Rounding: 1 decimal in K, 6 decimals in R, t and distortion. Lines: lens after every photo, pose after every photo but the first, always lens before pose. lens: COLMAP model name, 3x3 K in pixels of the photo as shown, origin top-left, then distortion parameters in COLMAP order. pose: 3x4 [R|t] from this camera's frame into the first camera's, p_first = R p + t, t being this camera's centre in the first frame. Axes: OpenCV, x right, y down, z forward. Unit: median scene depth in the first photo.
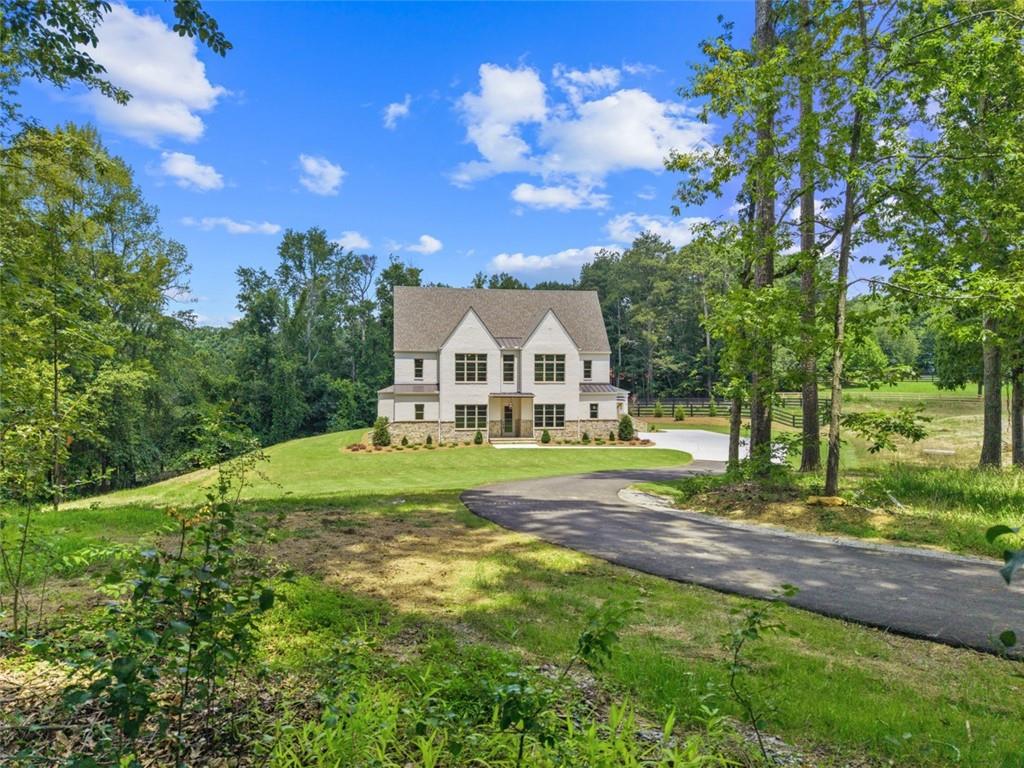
lens RADIAL K [[663.6, 0, 505.7], [0, 663.6, 380.6], [0, 0, 1]] dist [0.006830, -0.003661]
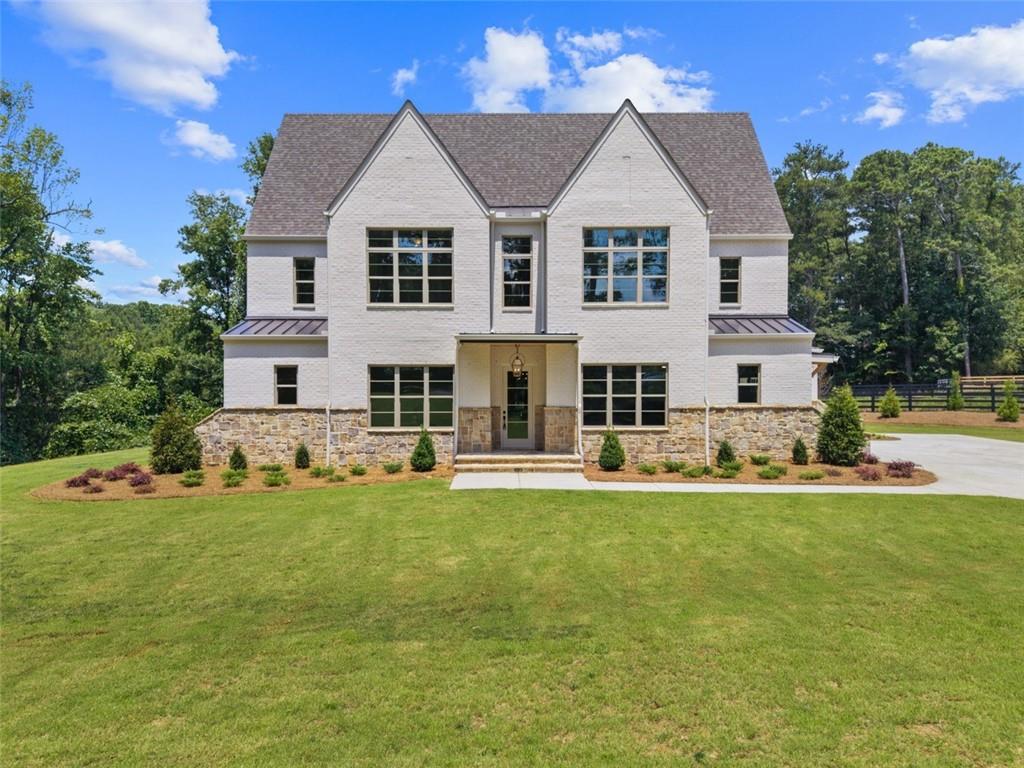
lens RADIAL K [[663.6, 0, 510.4], [0, 663.6, 402.6], [0, 0, 1]] dist [0.006830, -0.003661]
pose [[0.985923, 0.001547, -0.167194, 0.065402], [0.004038, 0.999445, 0.033062, 0.044622], [0.167152, -0.033272, 0.985370, 0.628339]]
